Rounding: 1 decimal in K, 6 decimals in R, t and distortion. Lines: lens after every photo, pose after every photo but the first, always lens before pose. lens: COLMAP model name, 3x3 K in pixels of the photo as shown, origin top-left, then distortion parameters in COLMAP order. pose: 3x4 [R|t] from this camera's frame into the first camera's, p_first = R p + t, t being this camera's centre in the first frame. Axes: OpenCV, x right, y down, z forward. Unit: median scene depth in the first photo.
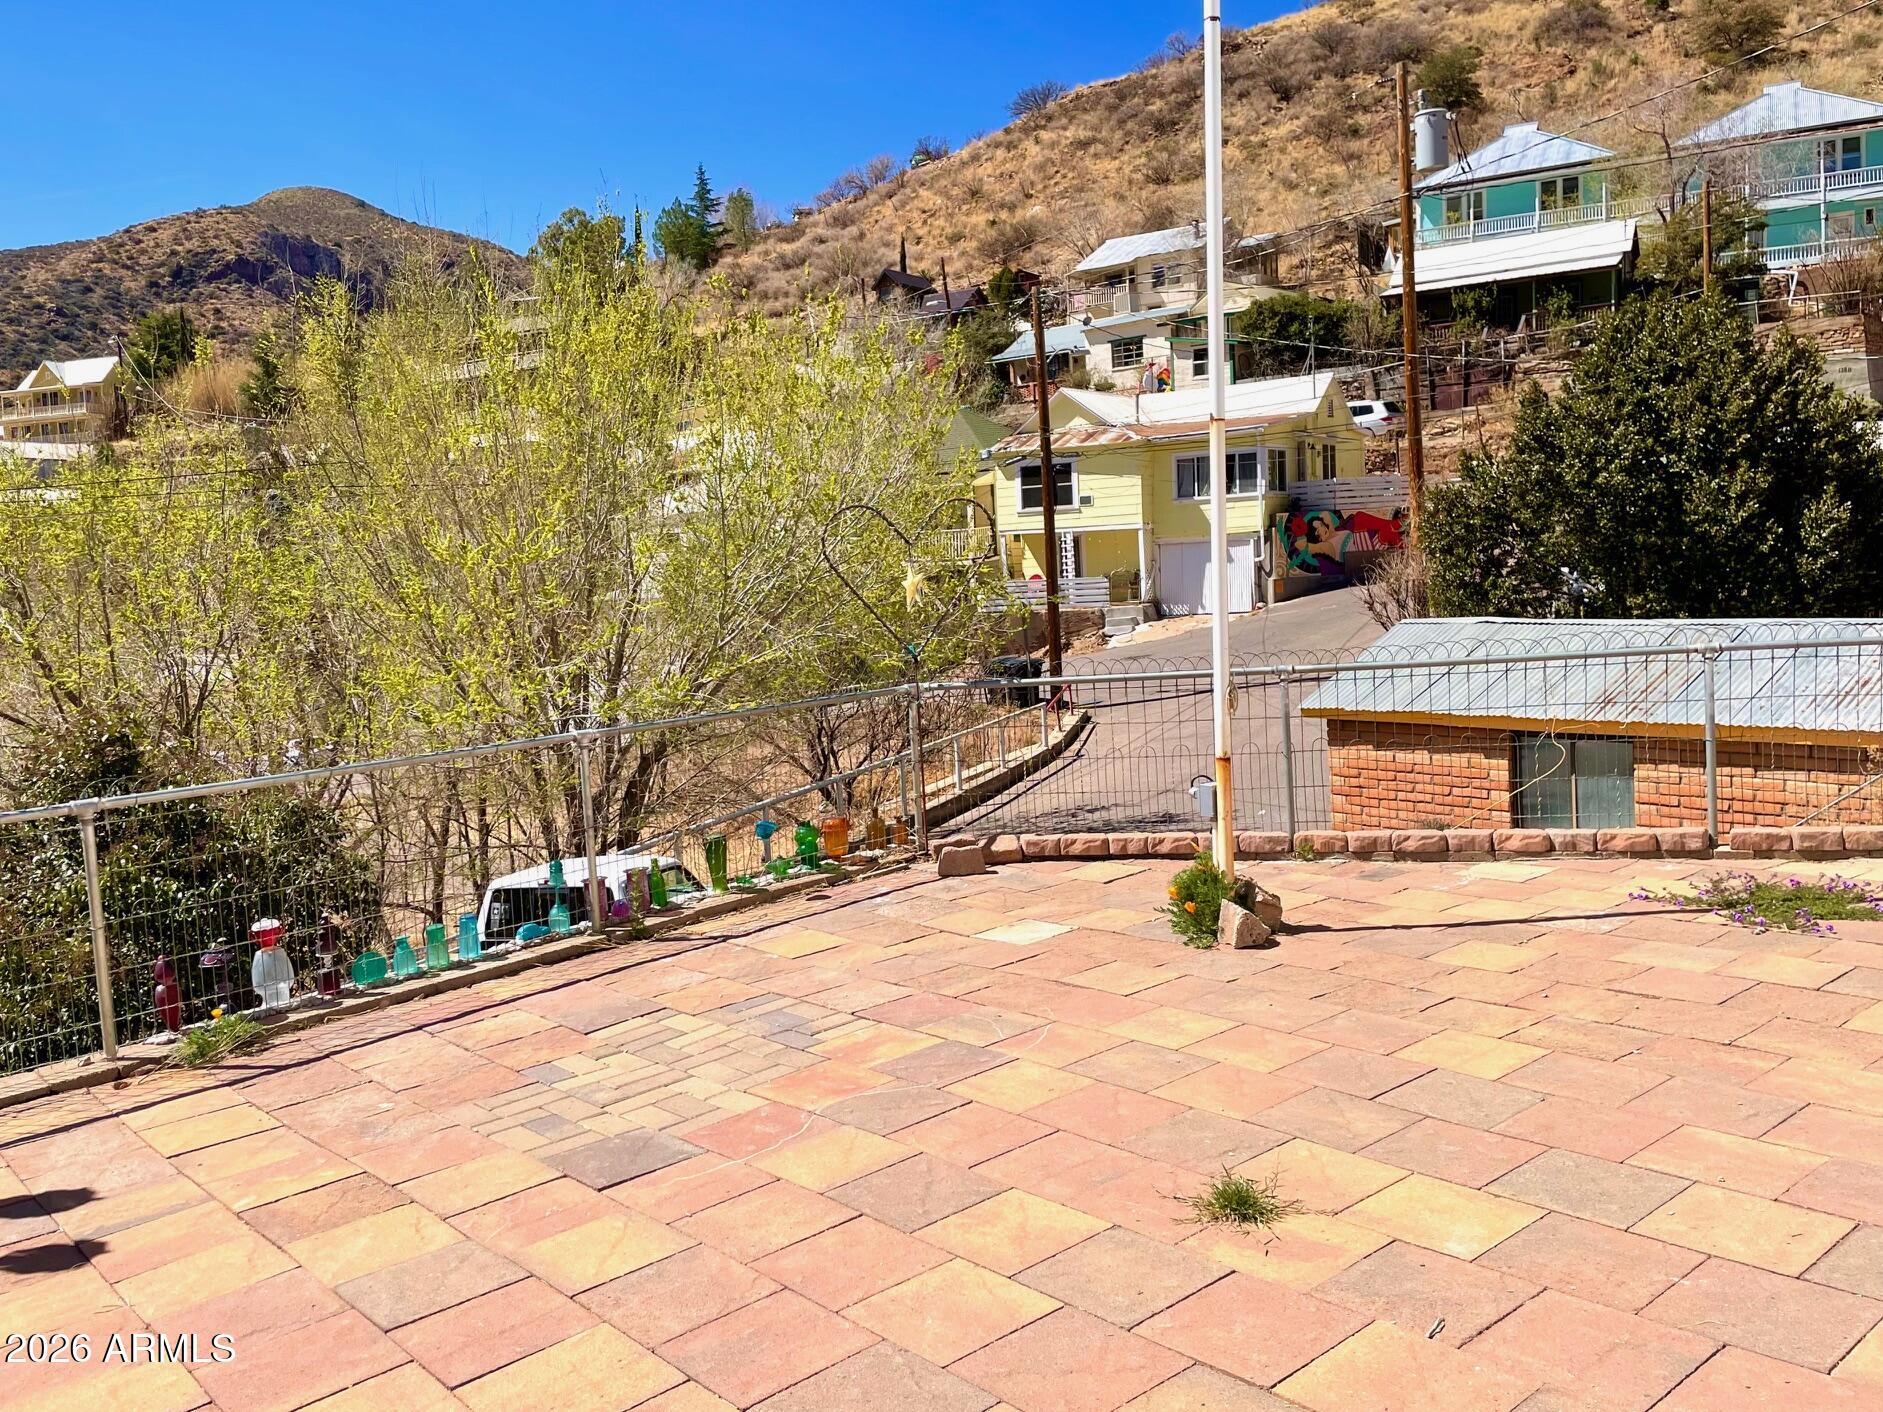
lens RADIAL K [[1517.9, 0, 950.5], [0, 1517.9, 704.2], [0, 0, 1]] dist [0.030494, -0.041758]
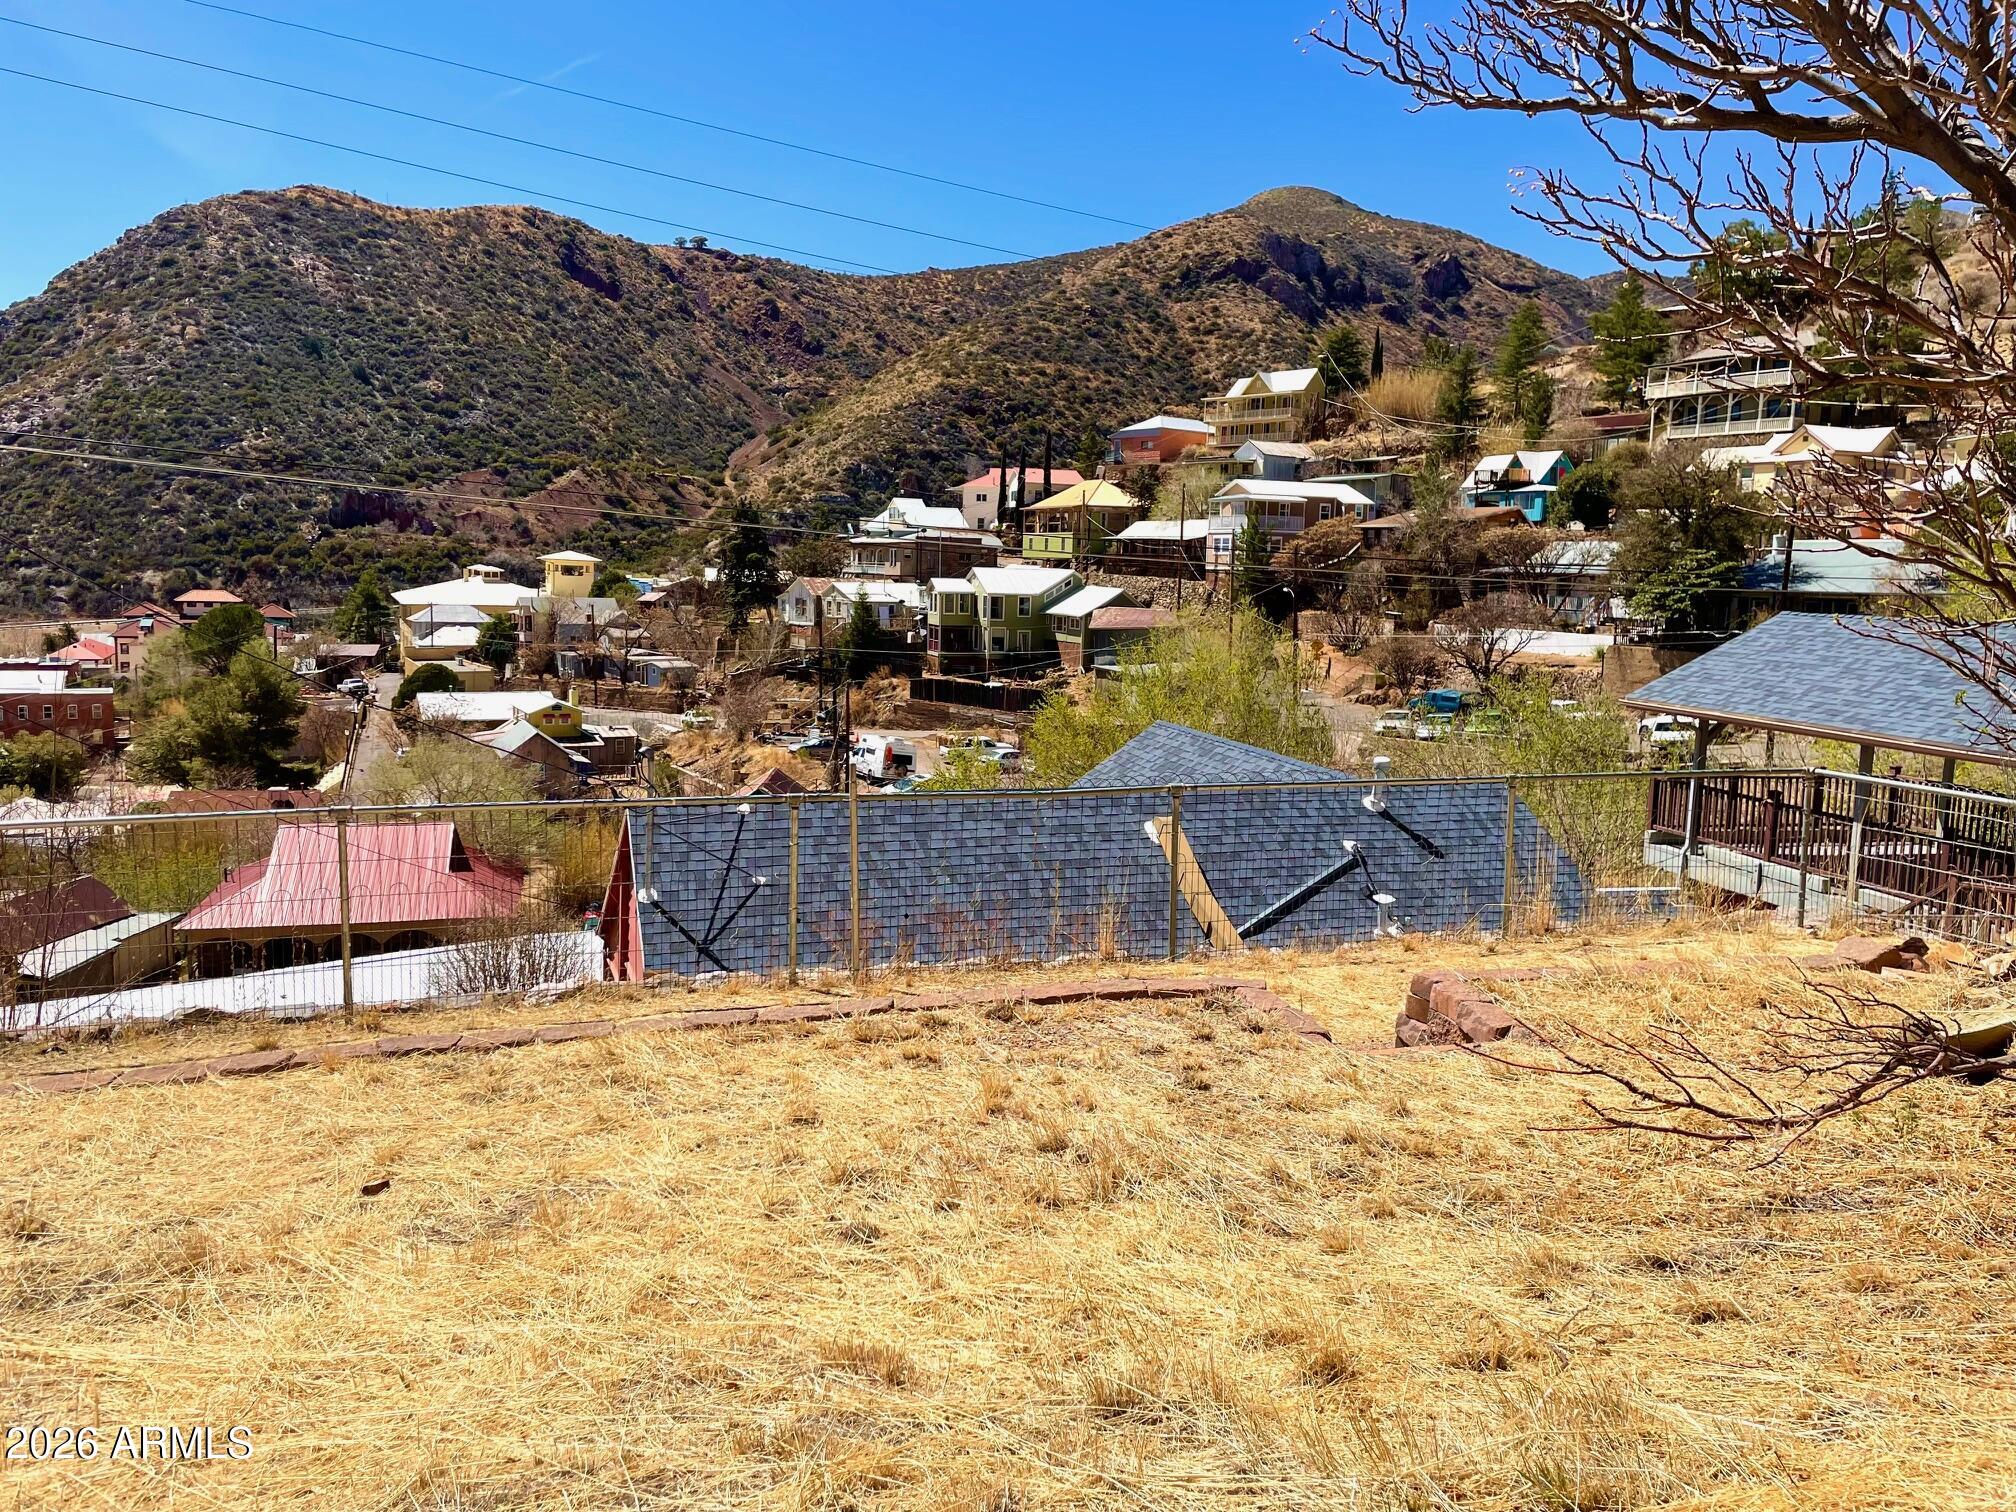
lens RADIAL K [[1505.9, 0, 1006.1], [0, 1505.9, 738.1], [0, 0, 1]] dist [0.093510, -0.123421]
pose [[0.855208, 0.130874, -0.501489, -0.120502], [-0.116805, 0.991369, 0.059527, 0.015130], [0.504951, 0.007668, 0.863114, -0.138836]]
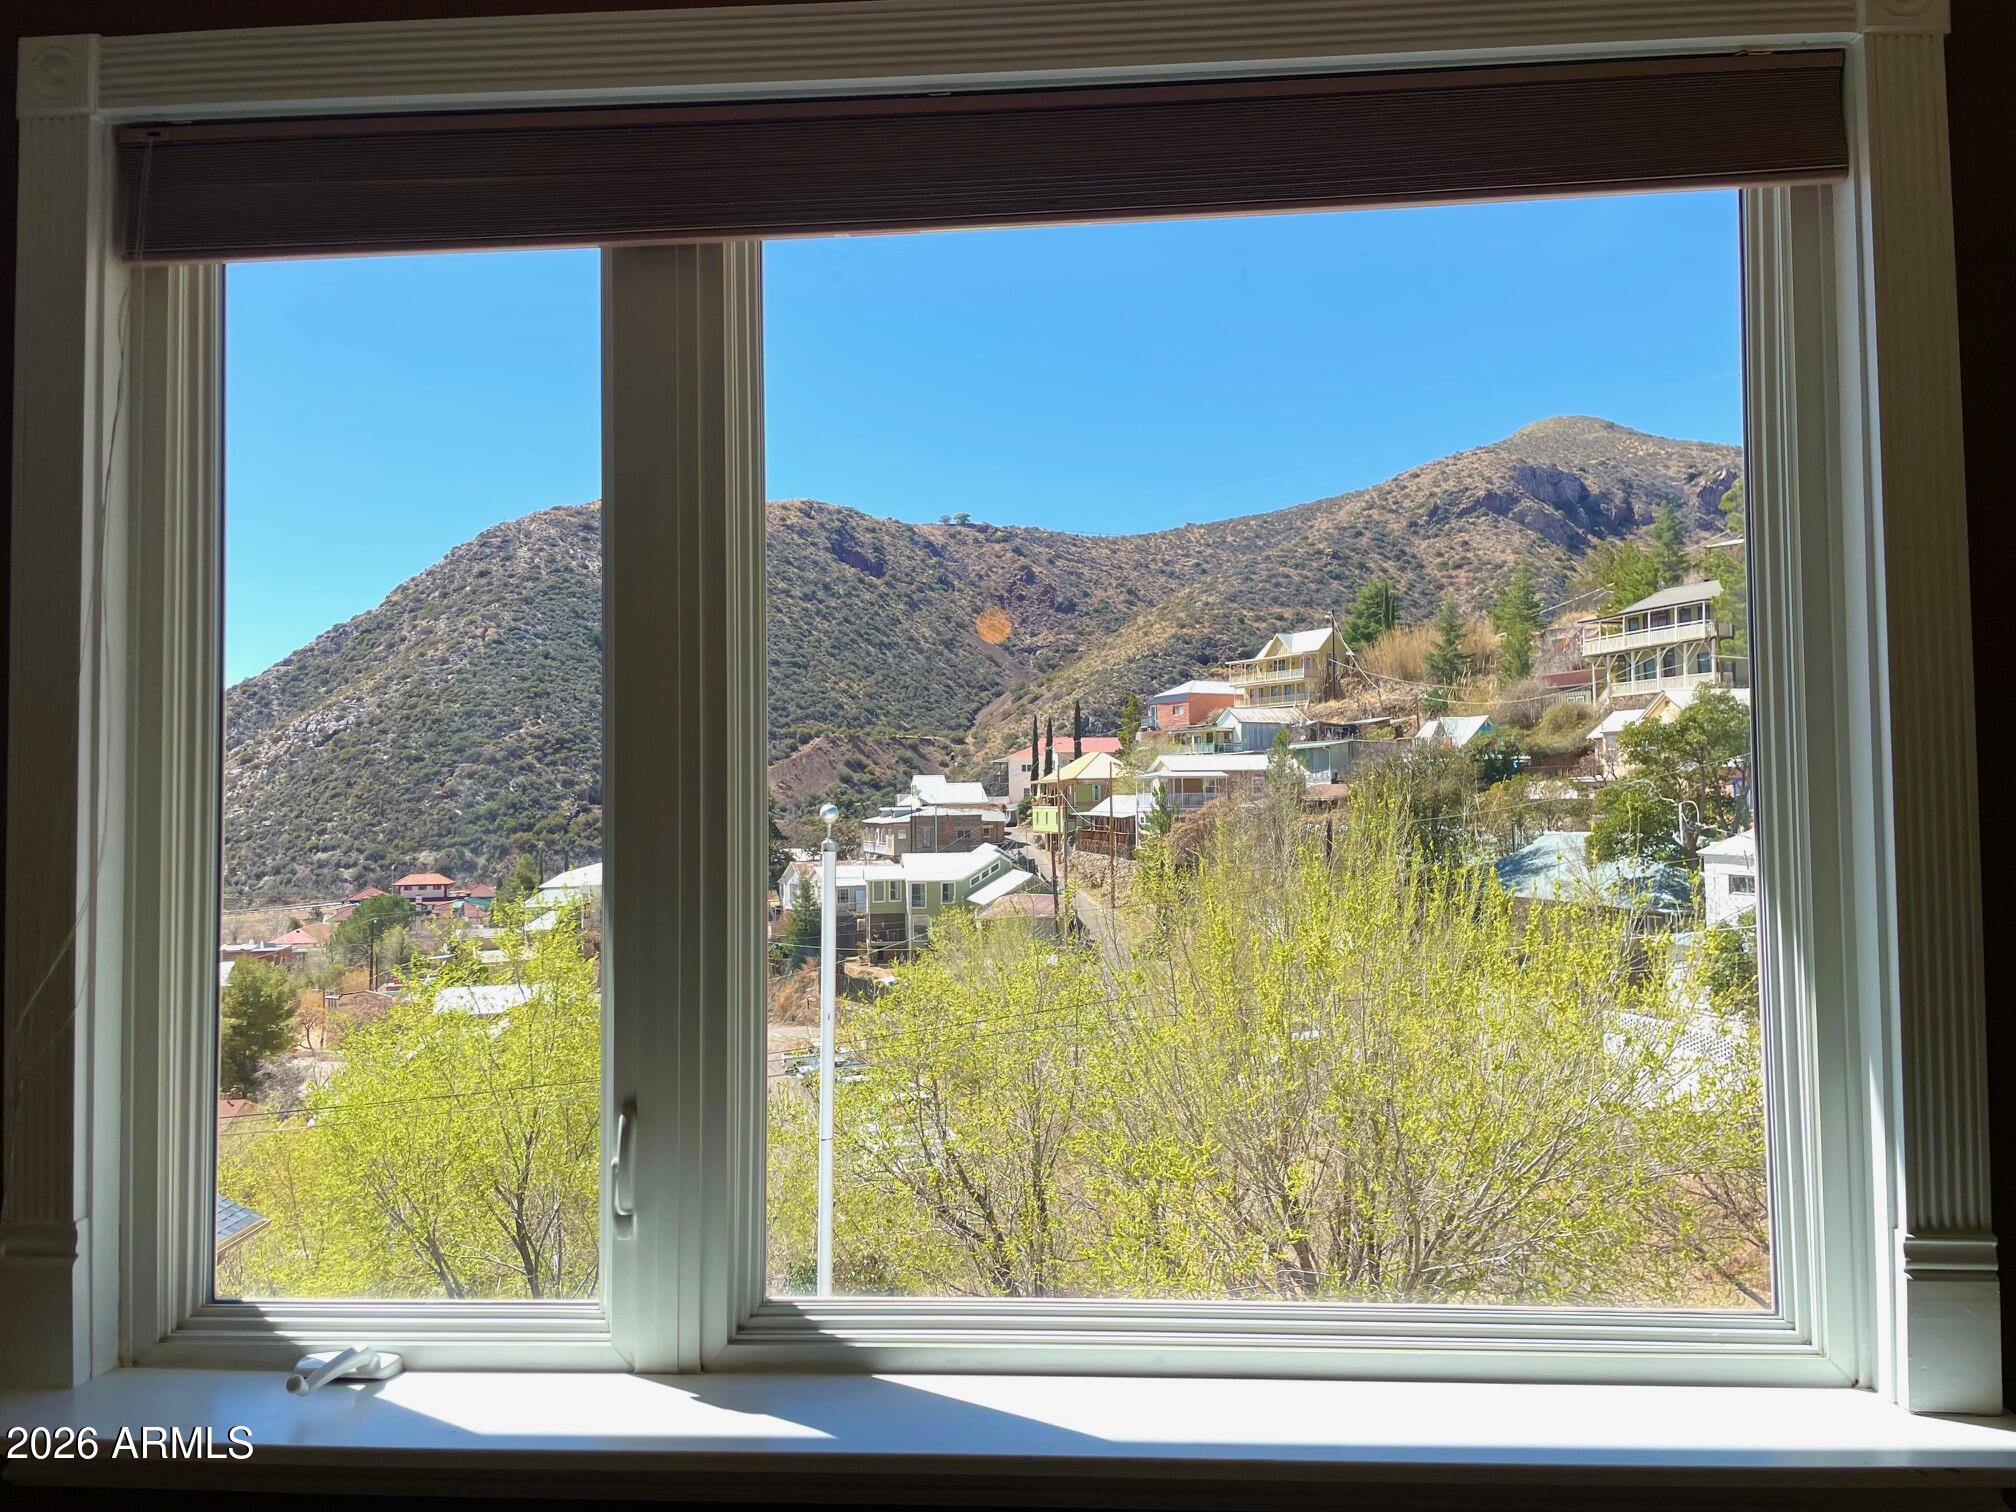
lens RADIAL K [[1505.9, 0, 1018.8], [0, 1505.9, 738.4], [0, 0, 1]] dist [0.093510, -0.123421]
pose [[0.745816, 0.012421, -0.666036, 0.038710], [-0.087448, 0.992999, -0.079404, -0.033103], [0.660387, 0.117465, 0.741681, 0.006763]]
